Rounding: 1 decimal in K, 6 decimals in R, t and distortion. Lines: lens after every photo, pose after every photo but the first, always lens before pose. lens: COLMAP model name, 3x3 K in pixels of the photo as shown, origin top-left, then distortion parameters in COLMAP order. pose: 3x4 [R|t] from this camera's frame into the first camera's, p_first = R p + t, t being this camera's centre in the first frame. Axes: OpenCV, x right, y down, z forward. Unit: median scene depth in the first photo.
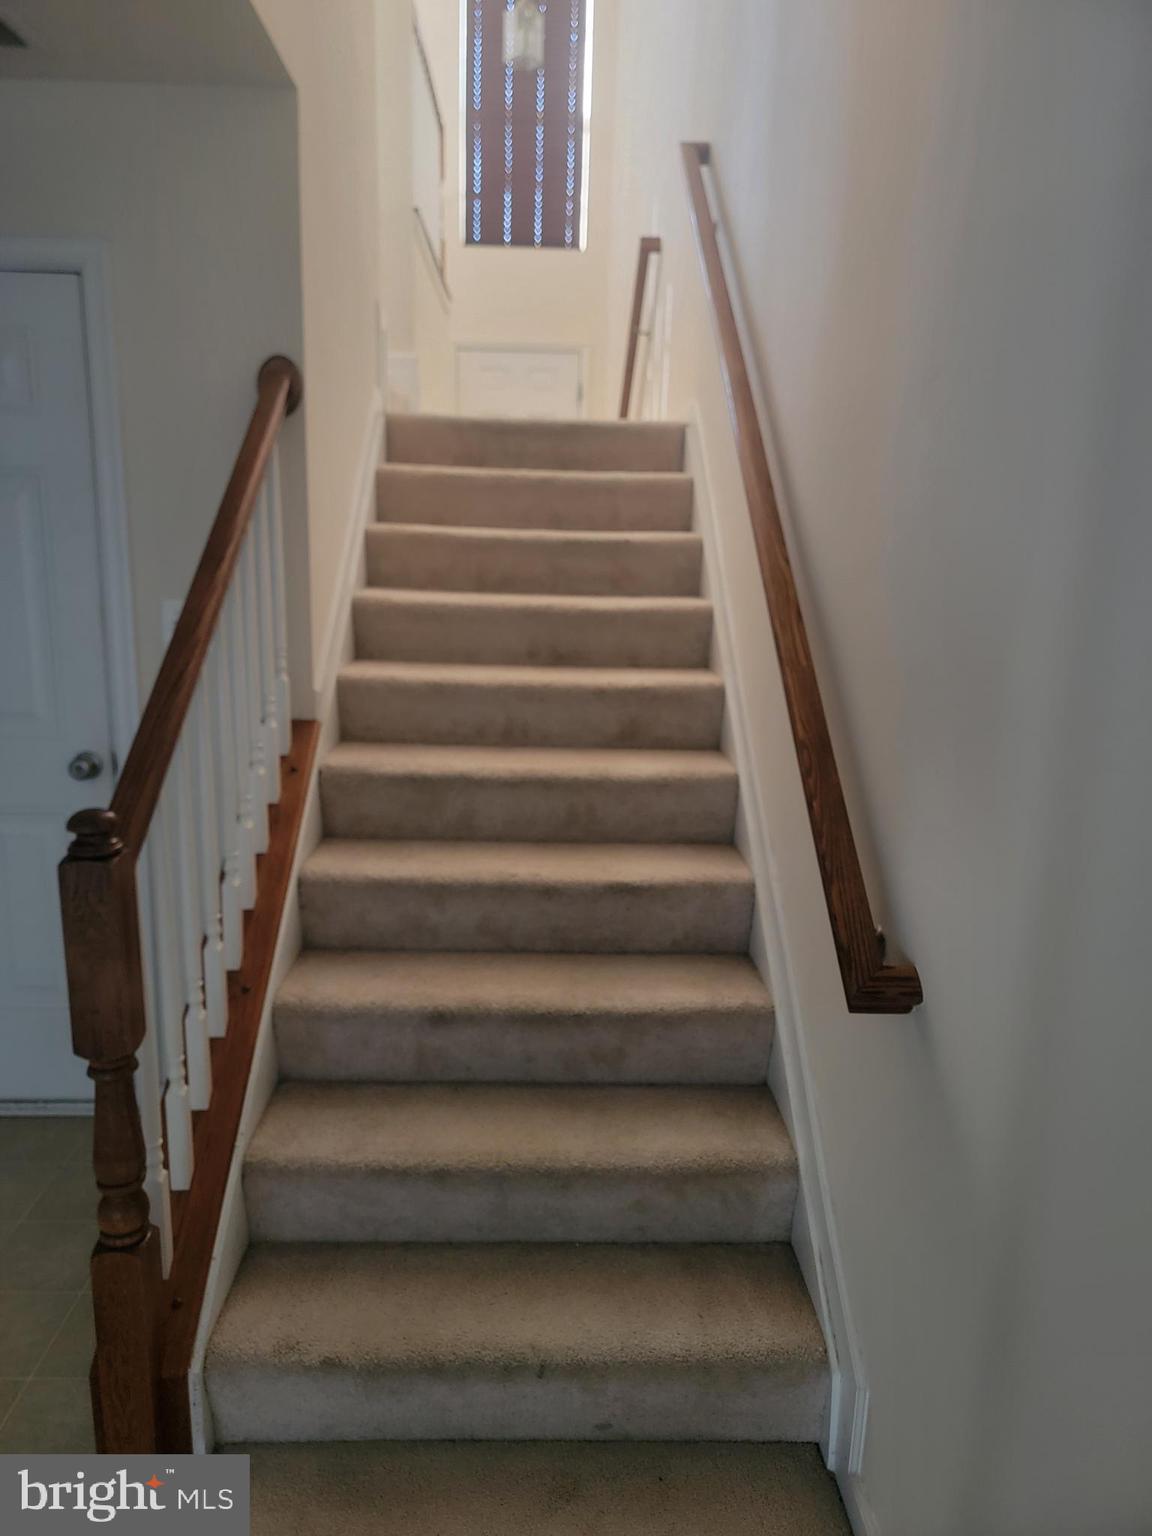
lens RADIAL K [[1071.0, 0, 572.0], [0, 1071.0, 755.2], [0, 0, 1]] dist [0.014603, 0.000507]
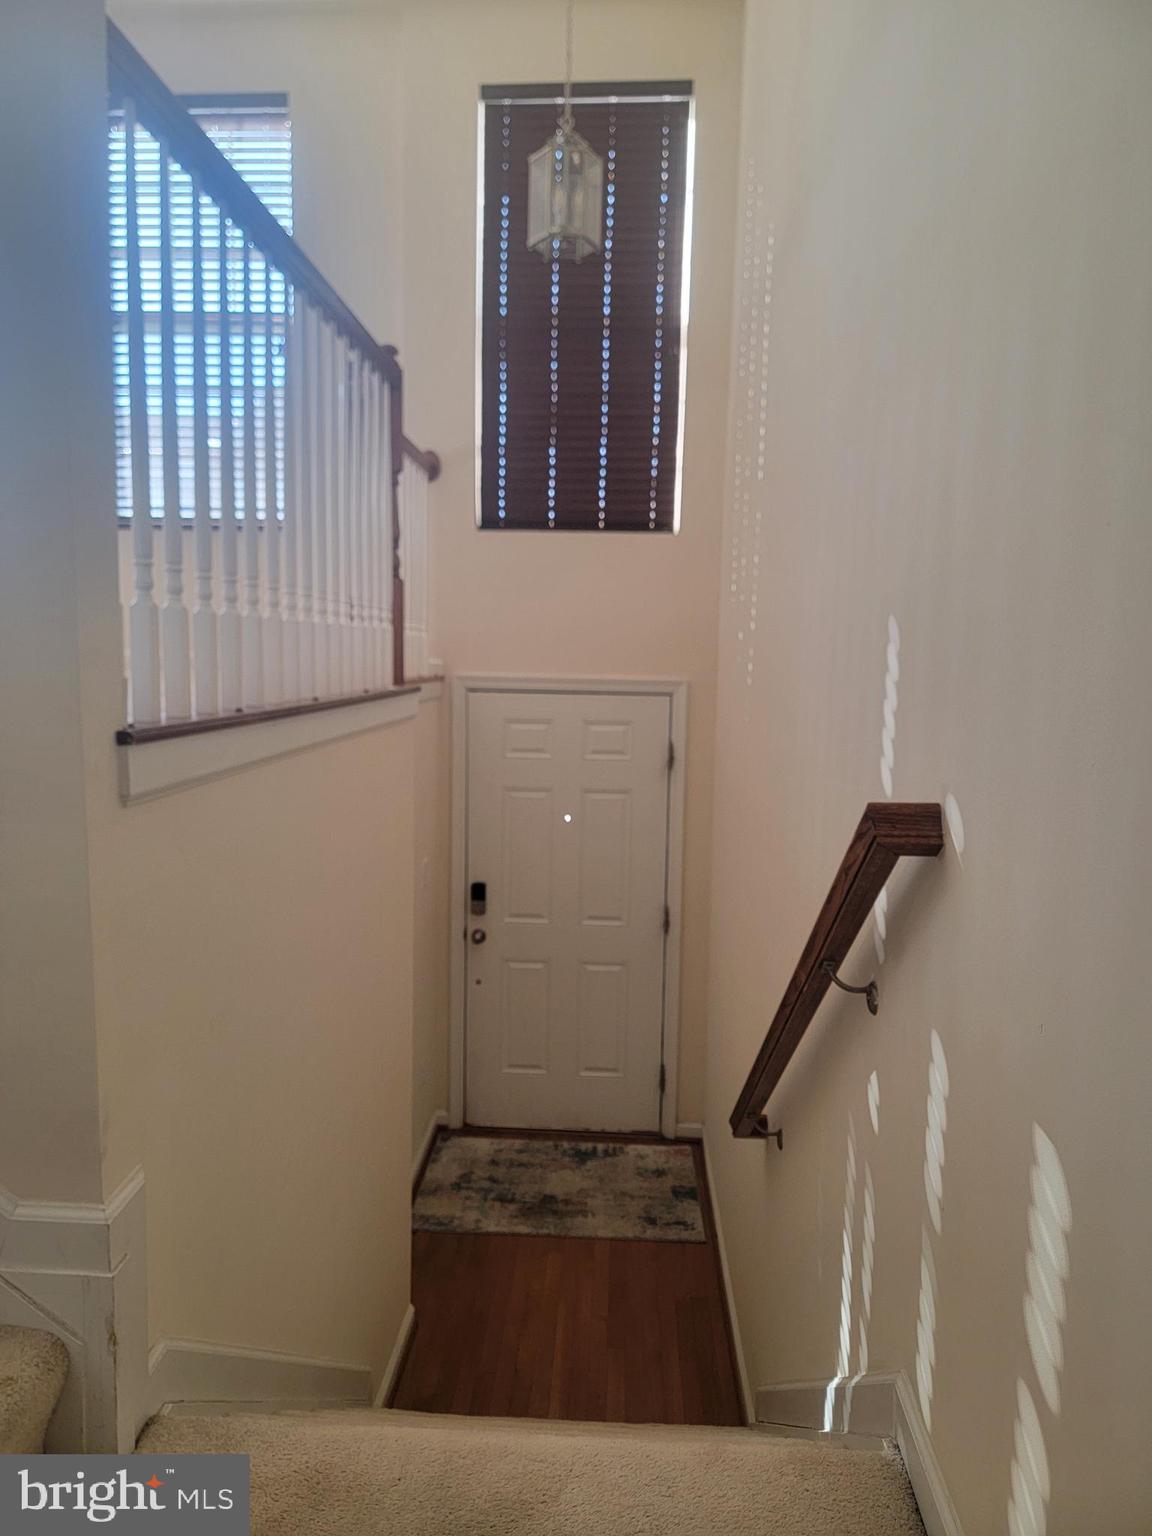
lens RADIAL K [[1071.0, 0, 579.7], [0, 1071.0, 777.1], [0, 0, 1]] dist [0.014603, 0.000507]
pose [[0.997052, 0.005226, -0.076546, 0.002224], [-0.012609, 0.995274, -0.096280, -0.280523], [0.075681, 0.096961, 0.992407, 0.423667]]
